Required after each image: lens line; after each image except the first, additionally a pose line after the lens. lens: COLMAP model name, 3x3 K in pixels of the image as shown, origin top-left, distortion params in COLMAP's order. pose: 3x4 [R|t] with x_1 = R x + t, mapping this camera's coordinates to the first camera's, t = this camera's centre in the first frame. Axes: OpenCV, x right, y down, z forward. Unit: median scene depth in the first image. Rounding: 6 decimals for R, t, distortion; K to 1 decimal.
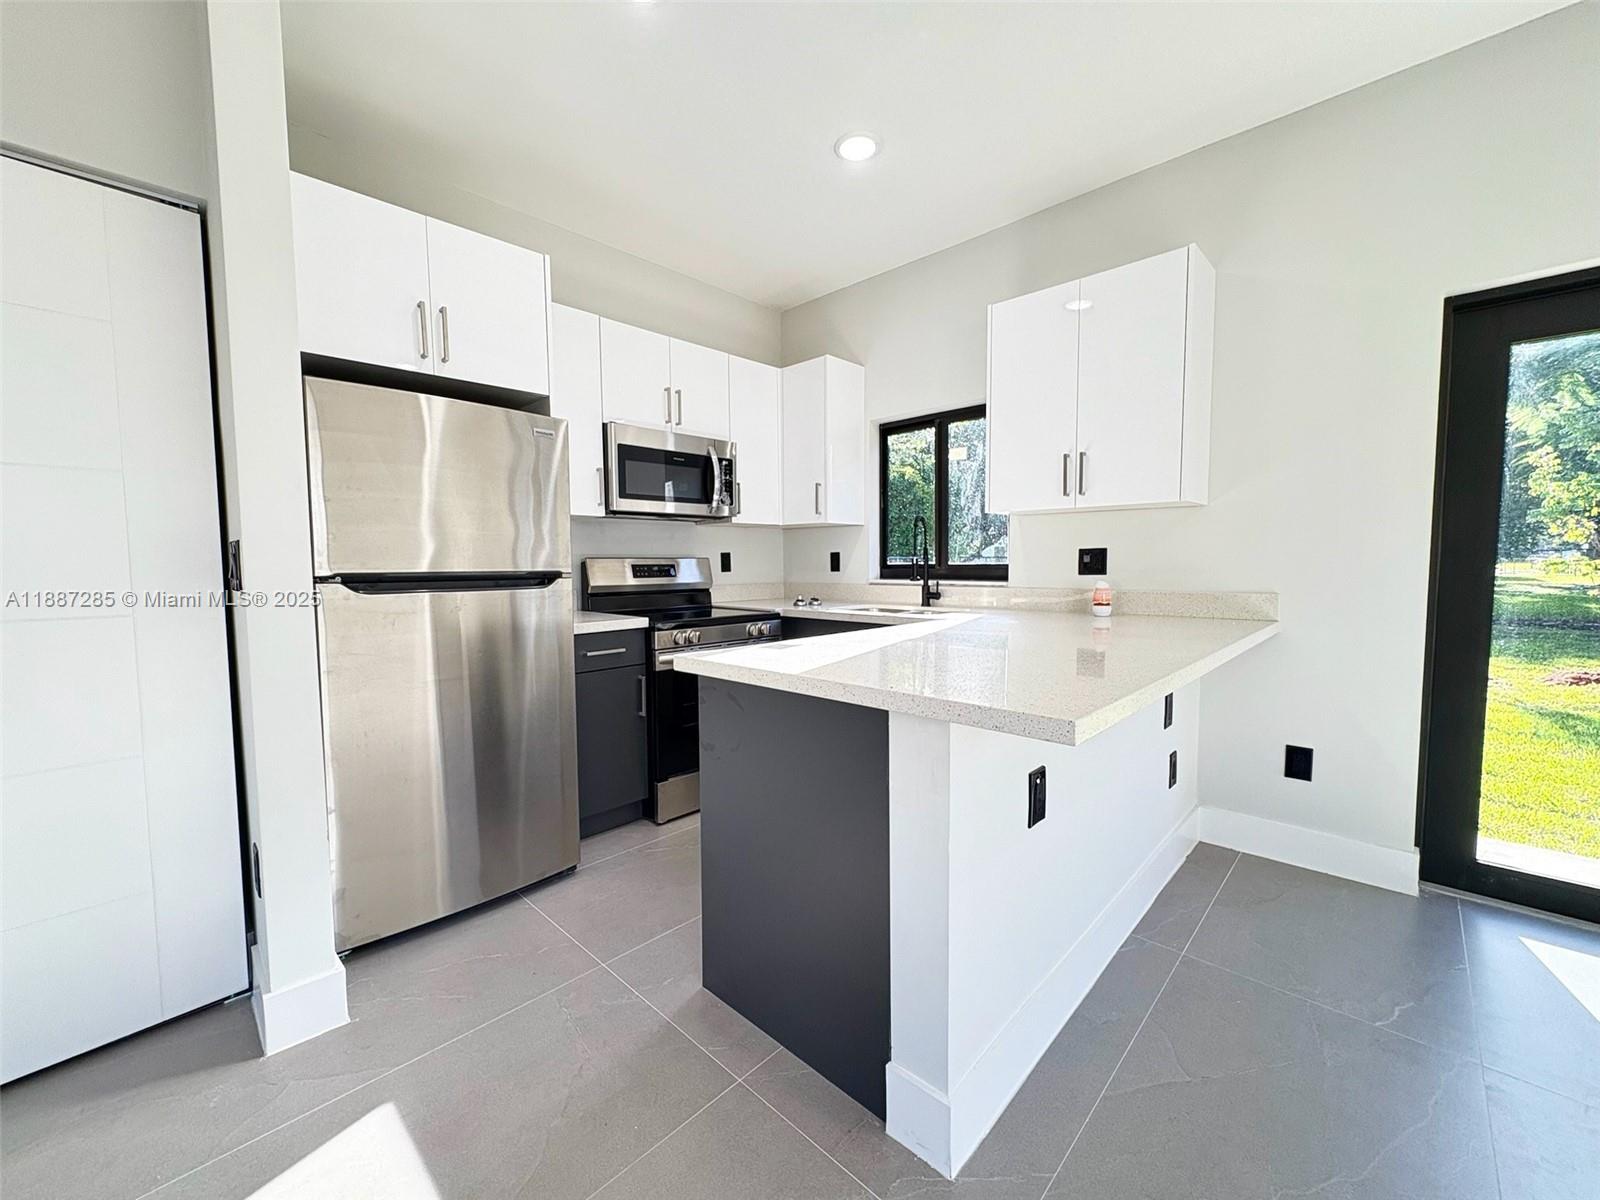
lens RADIAL K [[635.0, 0, 799.8], [0, 635.0, 600.4], [0, 0, 1]] dist [0.000698, -0.000223]
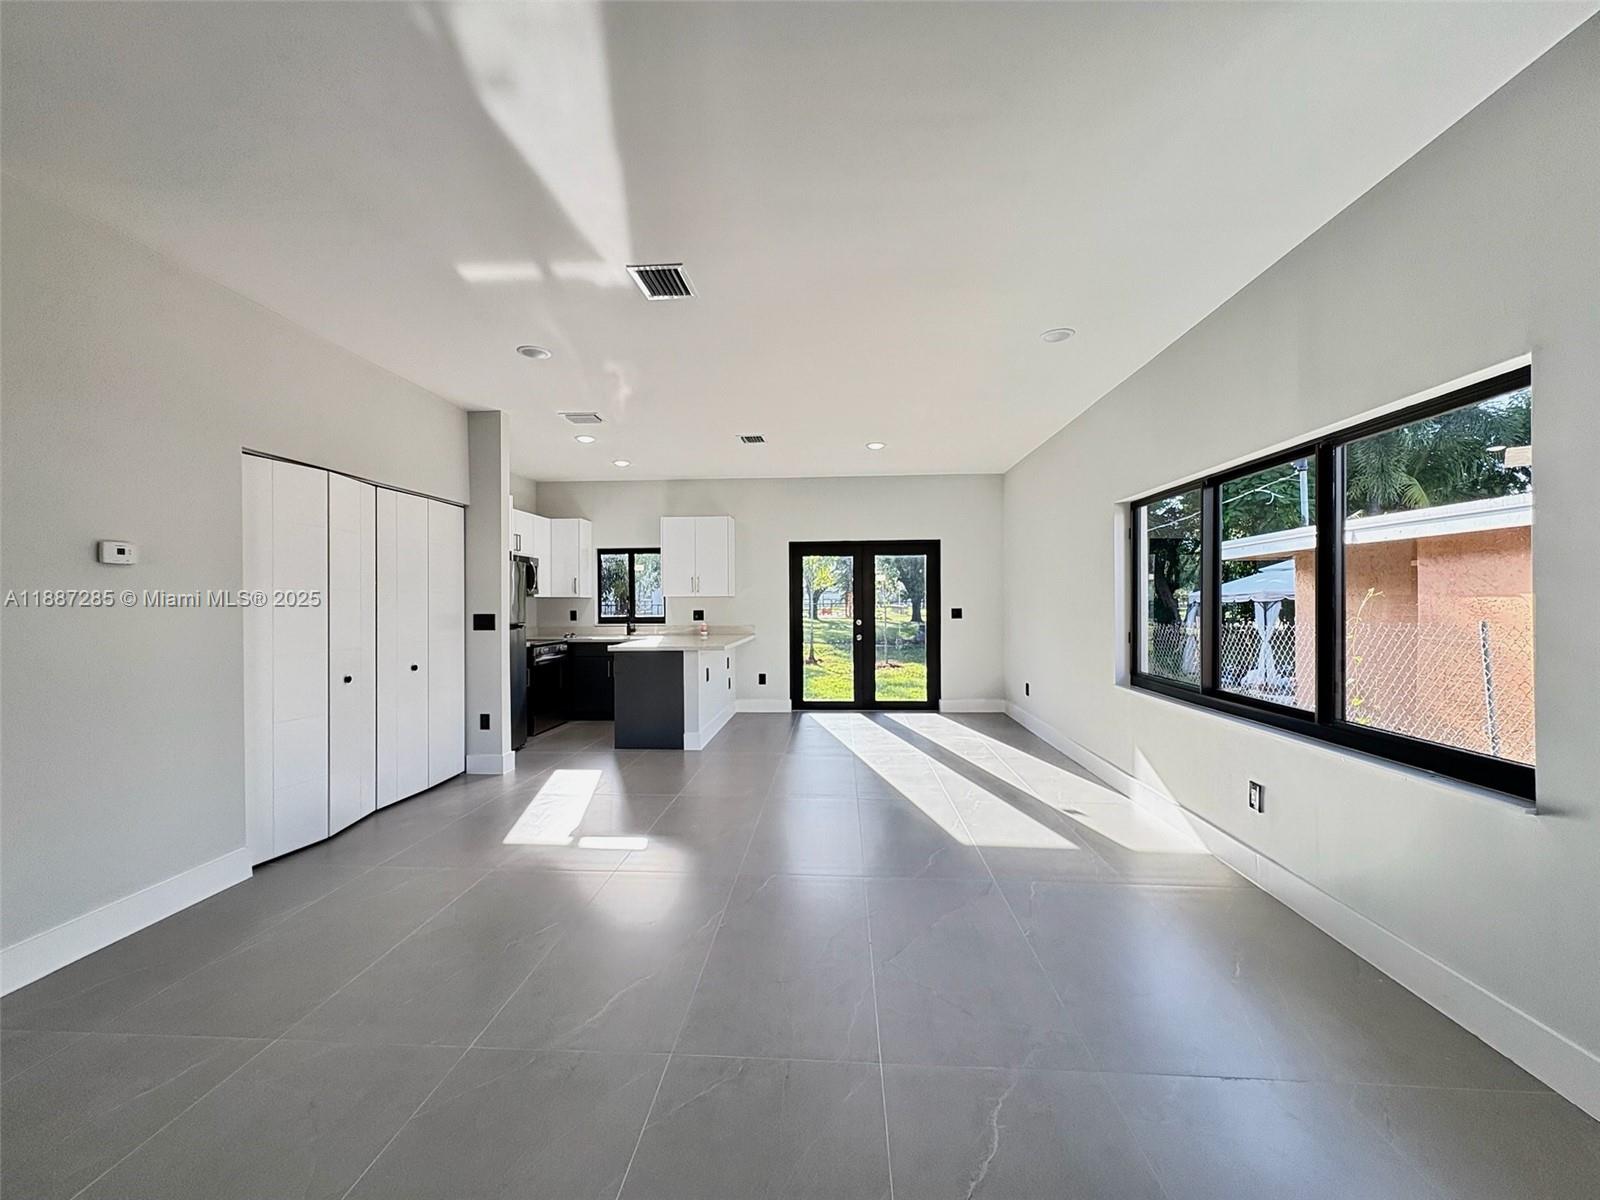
lens RADIAL K [[635.0, 0, 799.5], [0, 635.0, 597.9], [0, 0, 1]] dist [0.000698, -0.000223]
pose [[0.763733, 0.006650, 0.645498, -0.962498], [0.042068, 0.997309, -0.060047, 0.045461], [-0.644160, 0.073015, 0.761397, -1.341889]]
